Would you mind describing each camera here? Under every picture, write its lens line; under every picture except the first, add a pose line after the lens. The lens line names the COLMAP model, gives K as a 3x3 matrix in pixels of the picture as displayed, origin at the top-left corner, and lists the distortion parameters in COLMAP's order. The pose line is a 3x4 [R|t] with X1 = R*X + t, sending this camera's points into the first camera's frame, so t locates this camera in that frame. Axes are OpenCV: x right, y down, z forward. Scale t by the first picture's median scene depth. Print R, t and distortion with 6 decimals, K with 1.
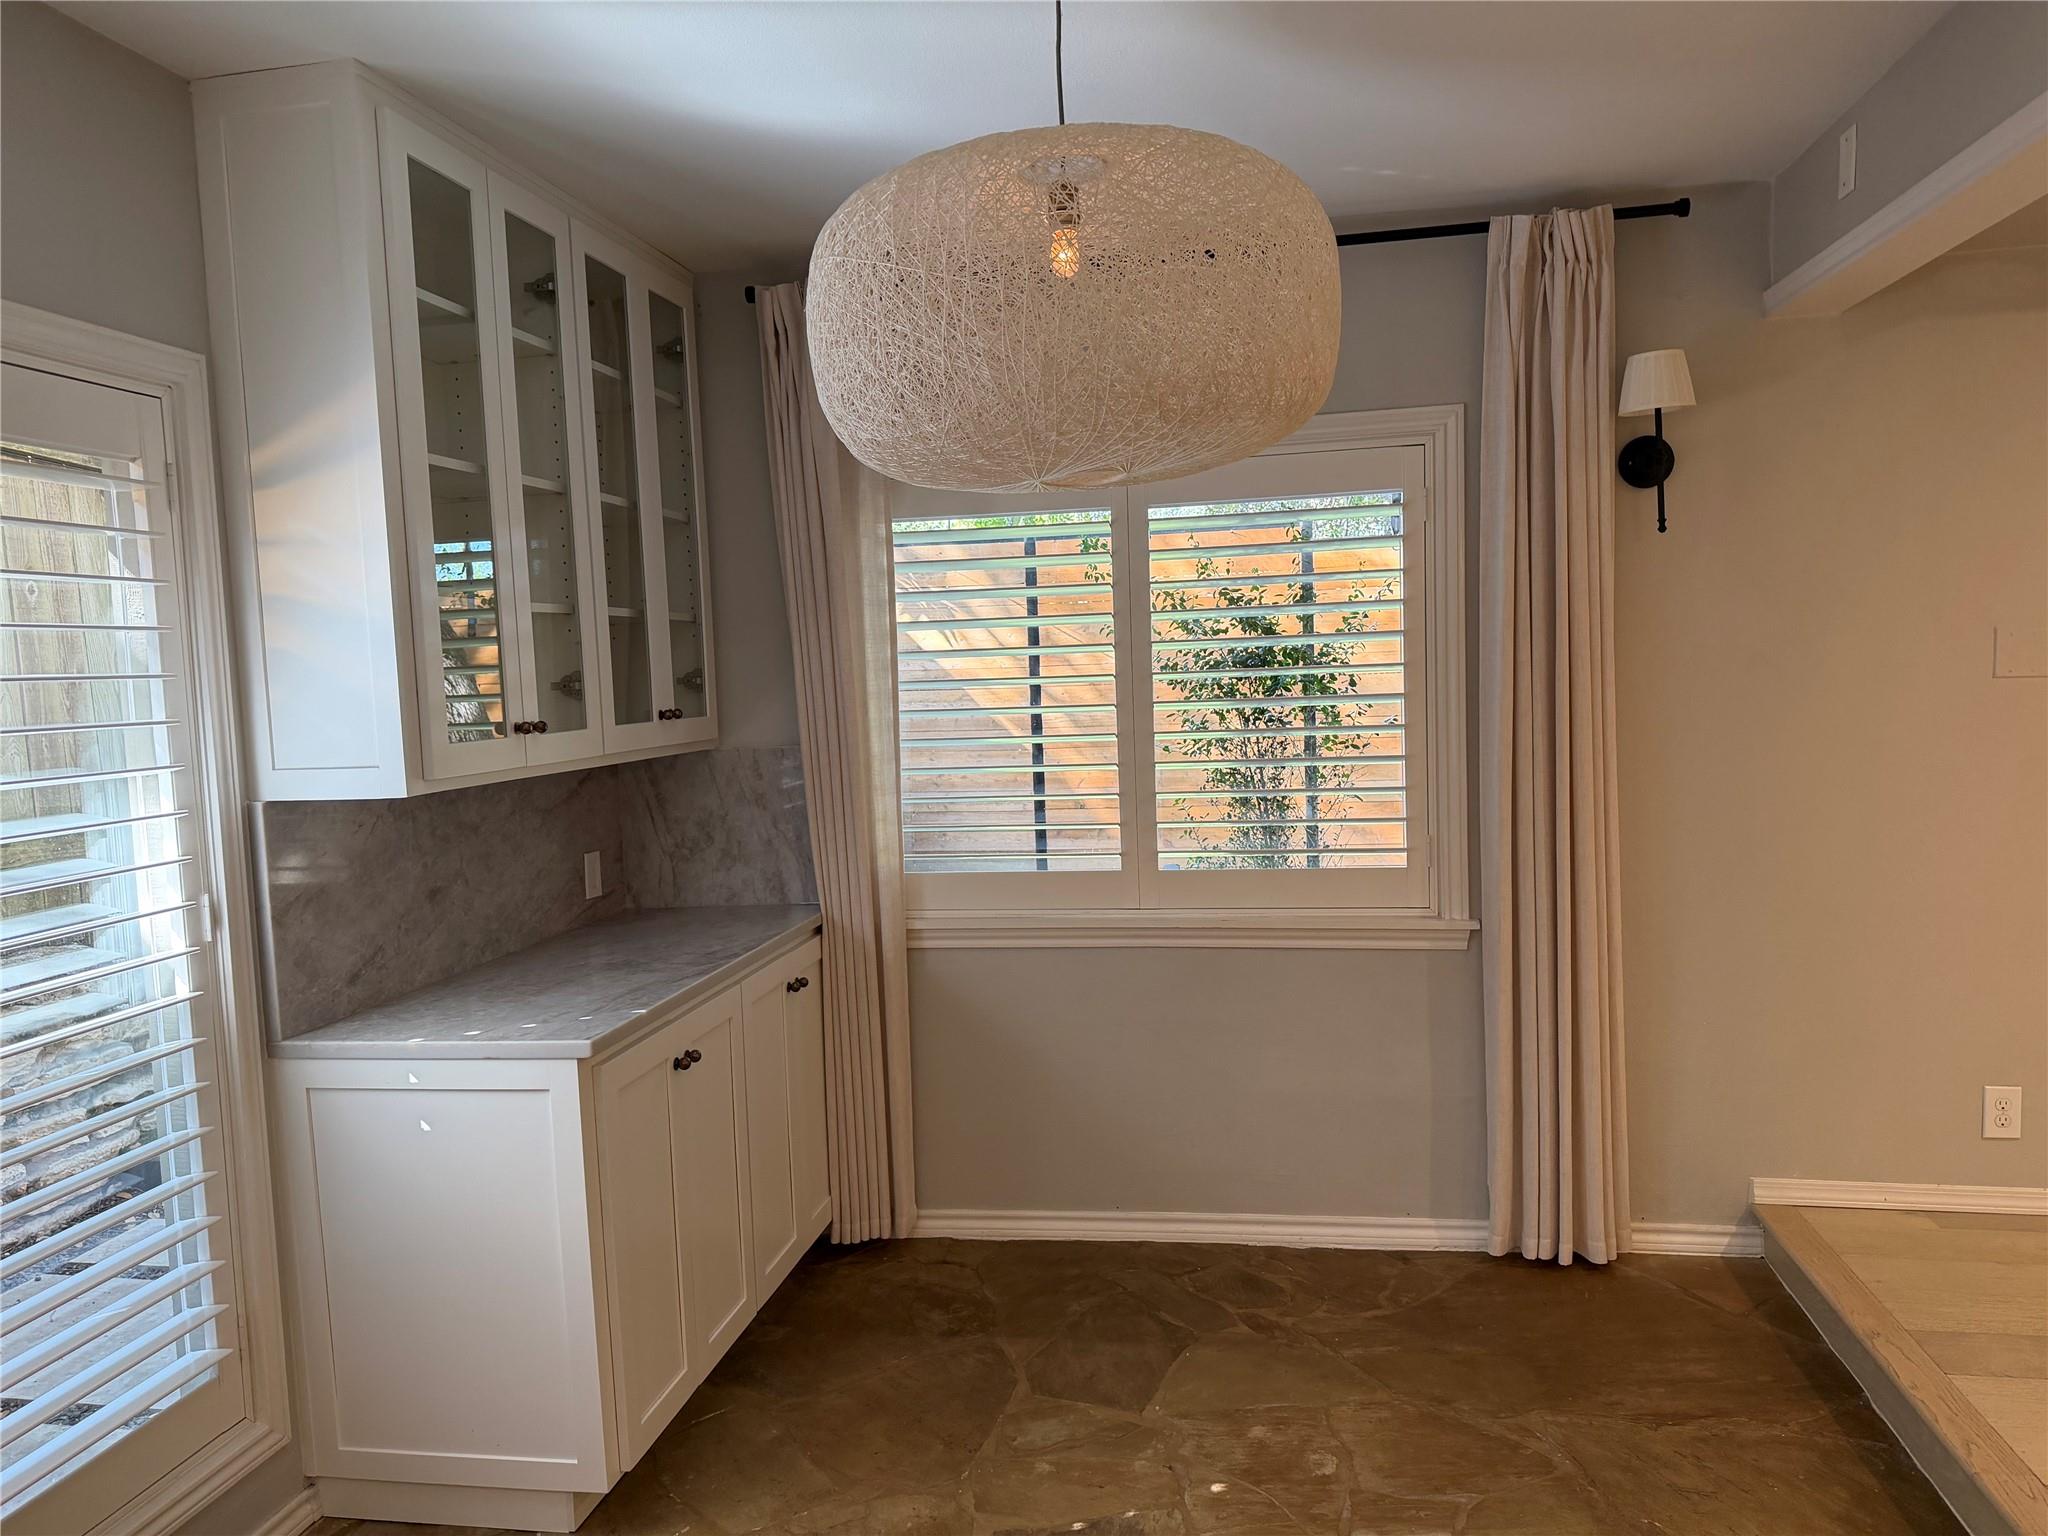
lens RADIAL K [[1435.6, 0, 1030.1], [0, 1435.6, 772.0], [0, 0, 1]] dist [0.076689, -0.086073]
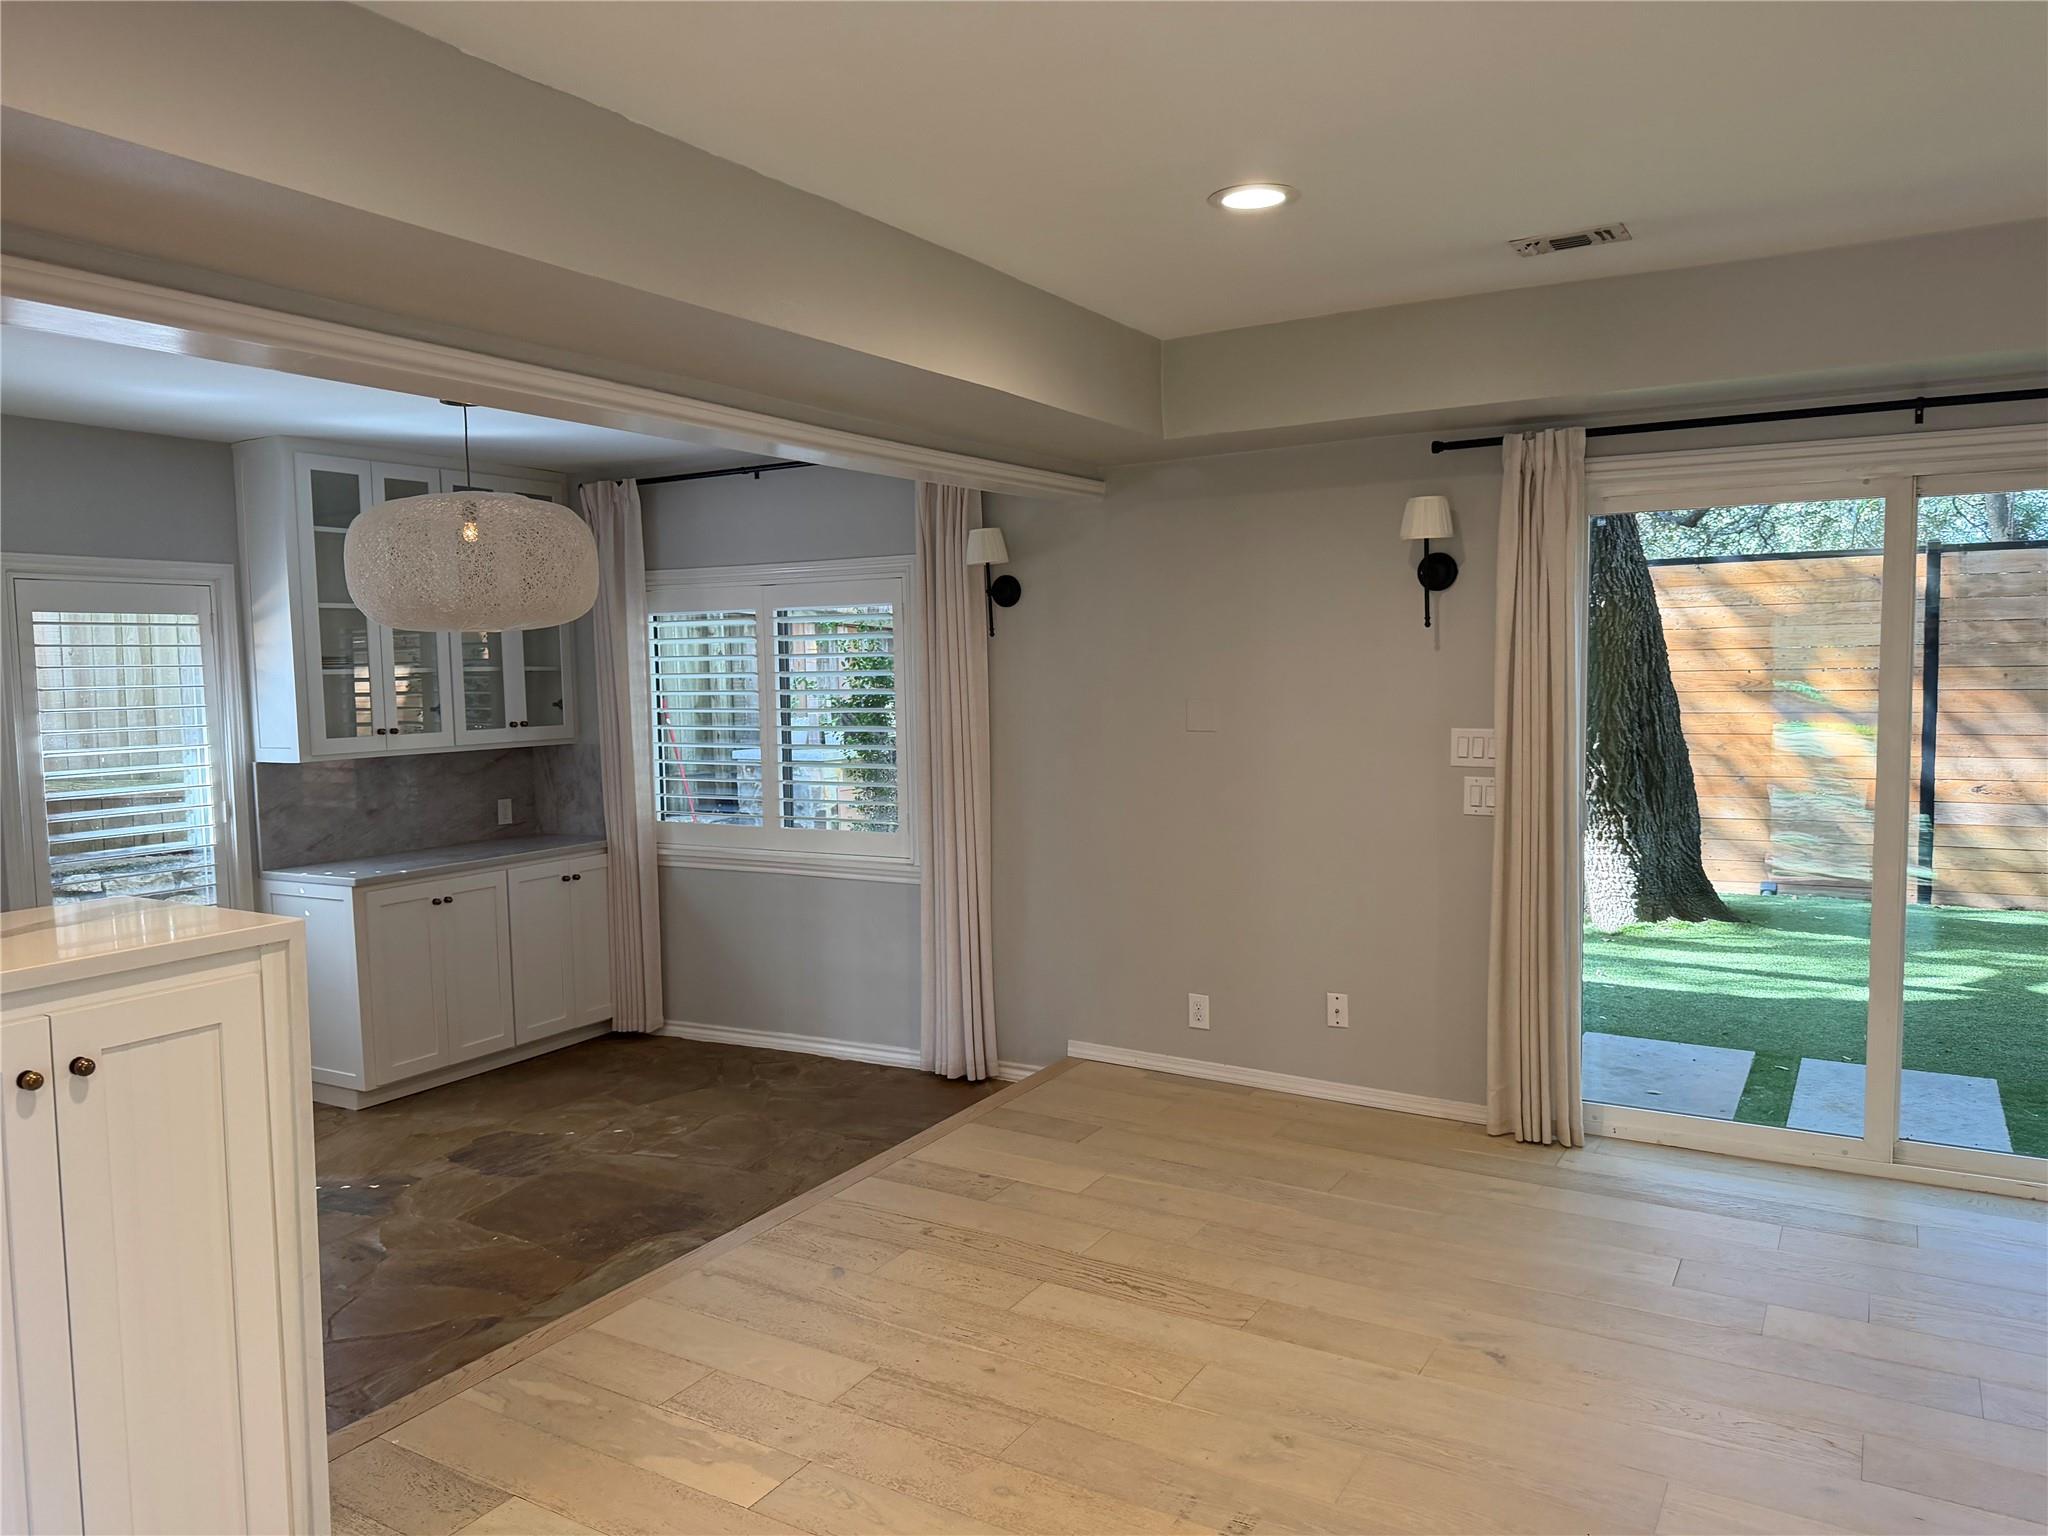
lens RADIAL K [[1435.6, 0, 1014.4], [0, 1435.6, 775.5], [0, 0, 1]] dist [0.076689, -0.086073]
pose [[0.931081, 0.045896, -0.361914, 1.097644], [-0.041763, 0.998942, 0.019239, -0.040487], [0.362414, -0.002798, 0.932013, -0.526555]]
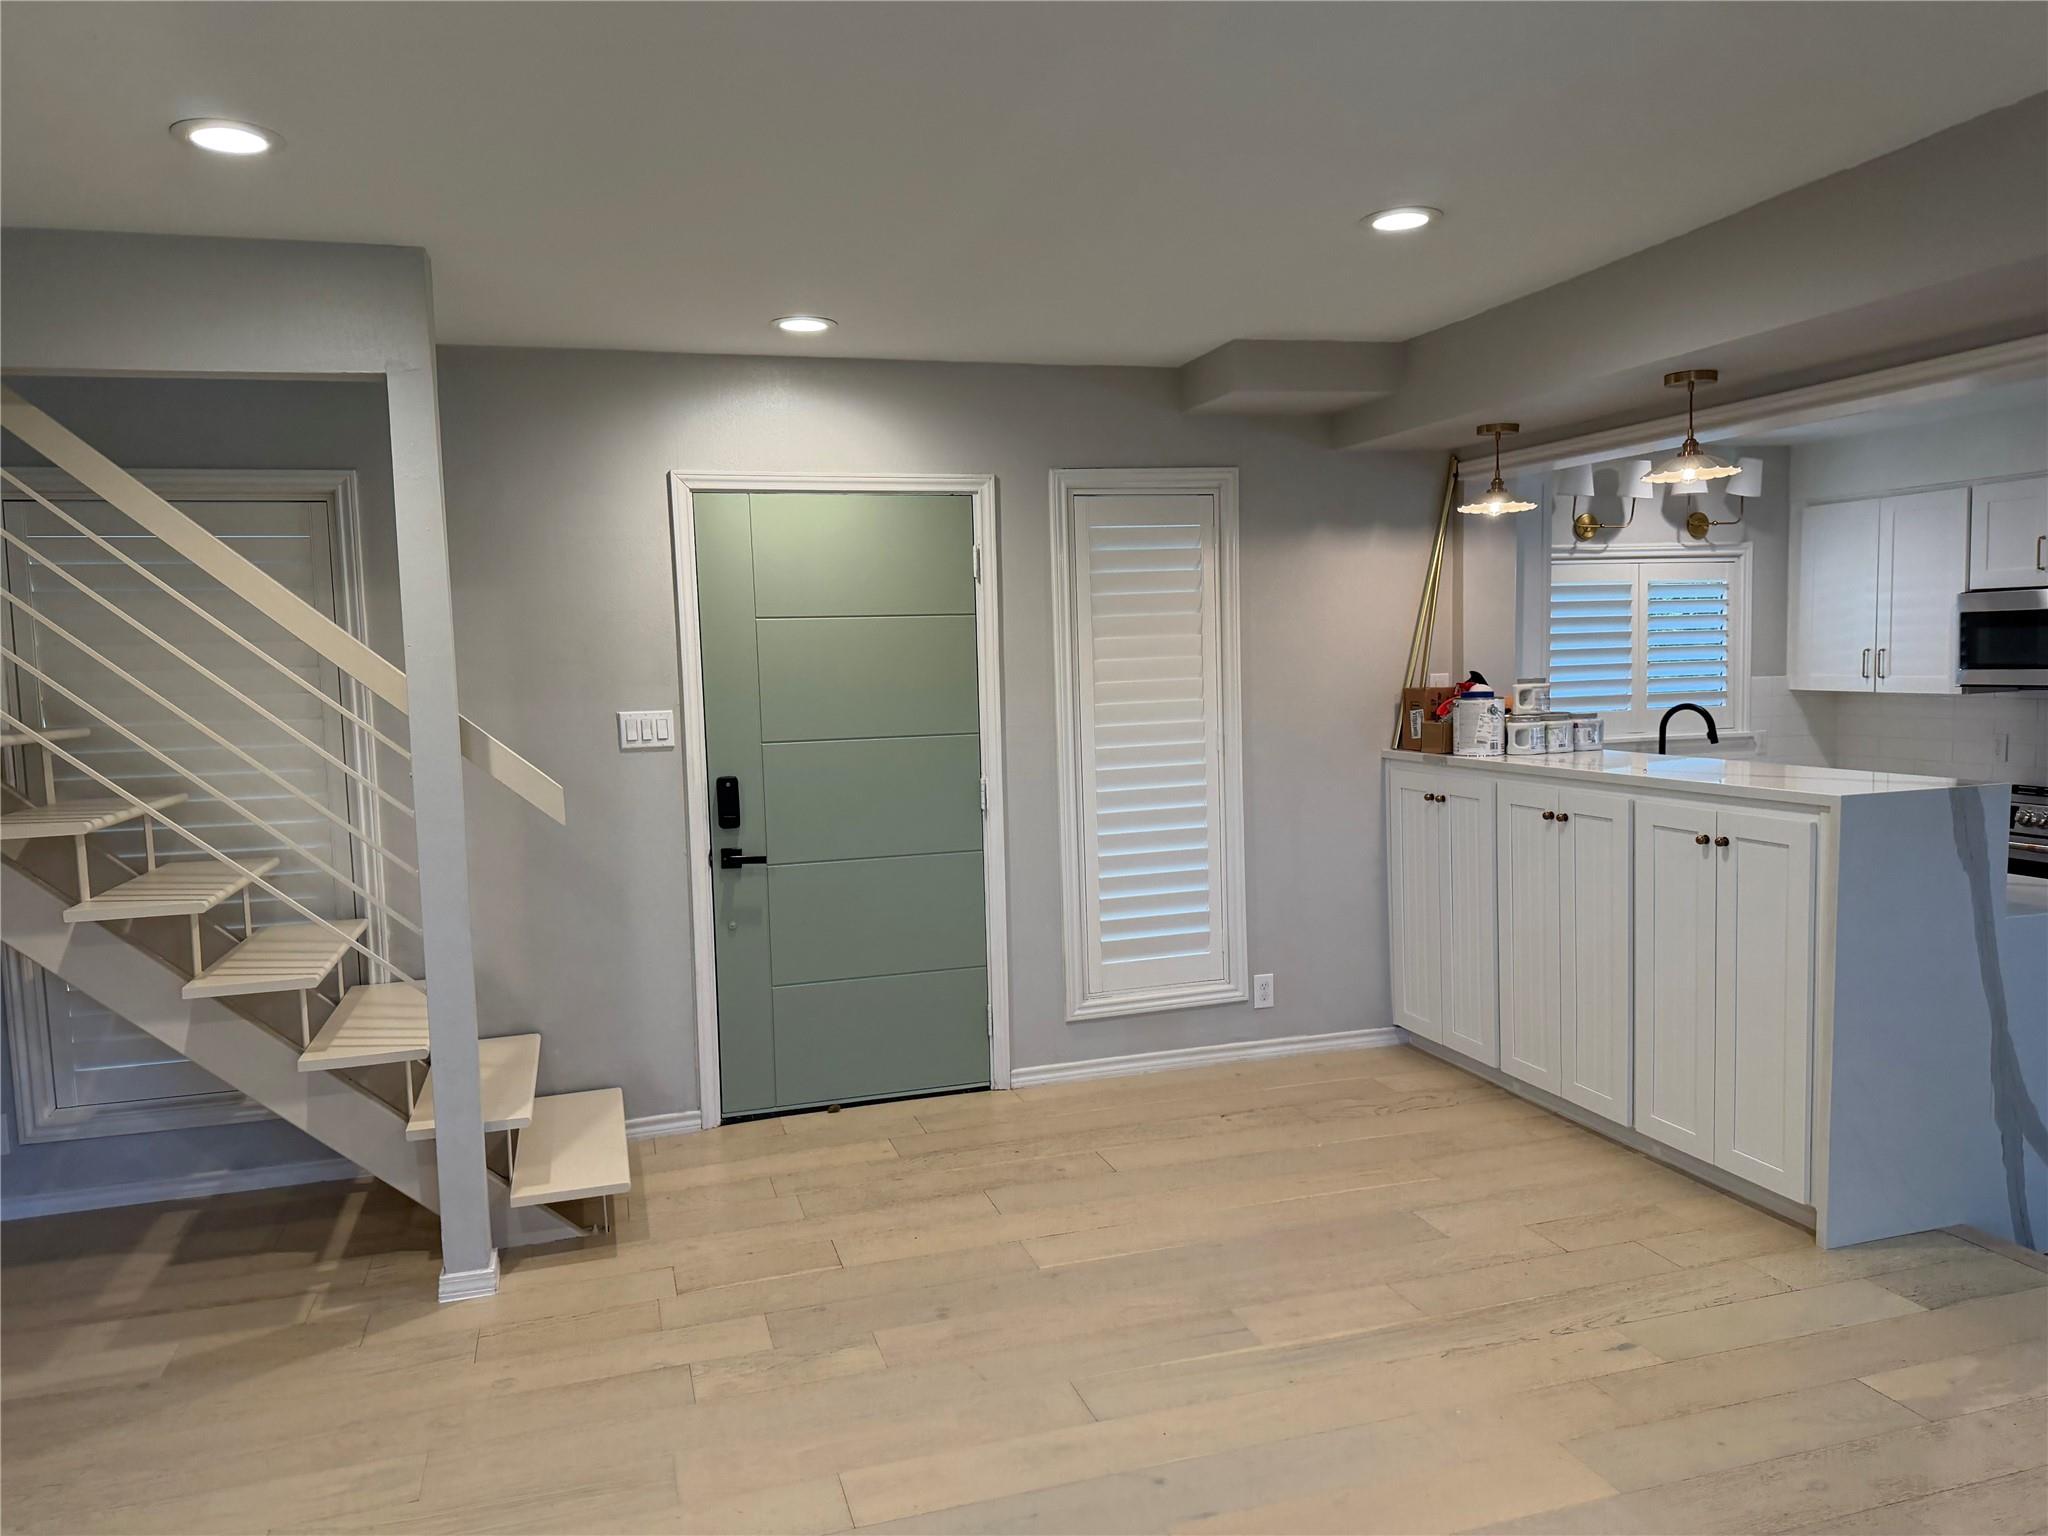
lens RADIAL K [[1435.6, 0, 1015.7], [0, 1435.6, 776.5], [0, 0, 1]] dist [0.076689, -0.086073]
pose [[-0.894290, 0.095570, -0.437163, 1.530953], [0.021251, 0.984896, 0.171839, -0.154136], [0.446983, 0.144384, -0.882814, 0.726985]]
